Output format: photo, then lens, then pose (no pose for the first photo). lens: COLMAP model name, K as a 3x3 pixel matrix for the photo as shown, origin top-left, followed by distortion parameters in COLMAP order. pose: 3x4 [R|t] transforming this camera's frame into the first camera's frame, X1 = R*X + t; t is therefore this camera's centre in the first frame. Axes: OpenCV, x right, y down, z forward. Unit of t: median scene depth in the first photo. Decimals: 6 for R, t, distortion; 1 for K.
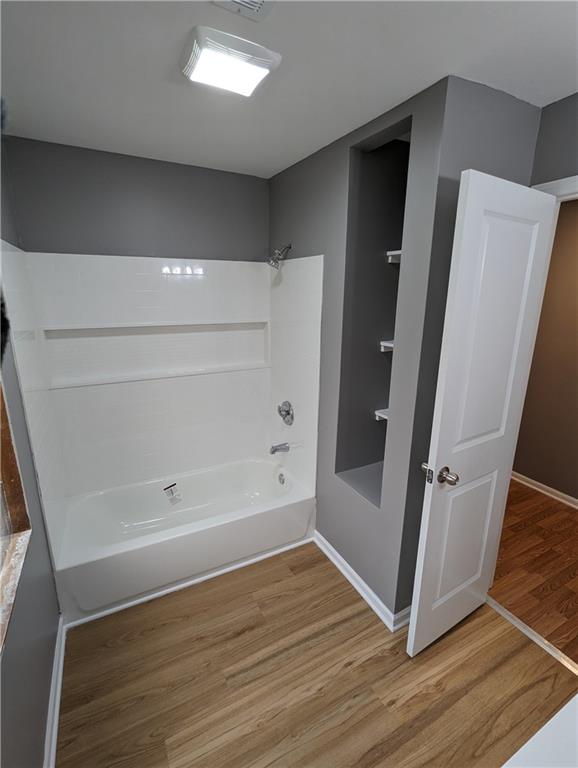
lens RADIAL K [[364.0, 0, 289.0], [0, 364.0, 384.0], [0, 0, 1]] dist [-0.000573, -0.000339]
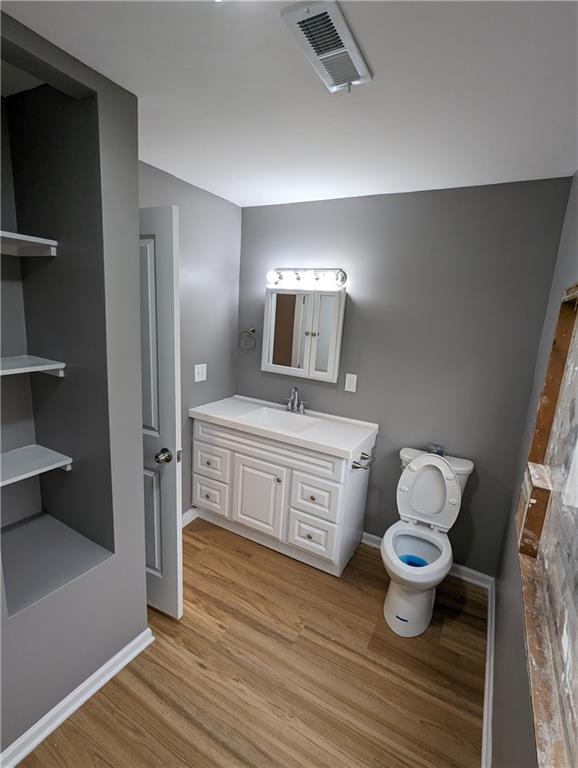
lens RADIAL K [[364.0, 0, 289.0], [0, 364.0, 384.0], [0, 0, 1]] dist [-0.000573, -0.000339]
pose [[-0.537759, -0.210635, 0.816363, -0.659829], [0.155715, 0.926817, 0.341707, -0.280435], [-0.828594, 0.310876, -0.465605, 1.077886]]
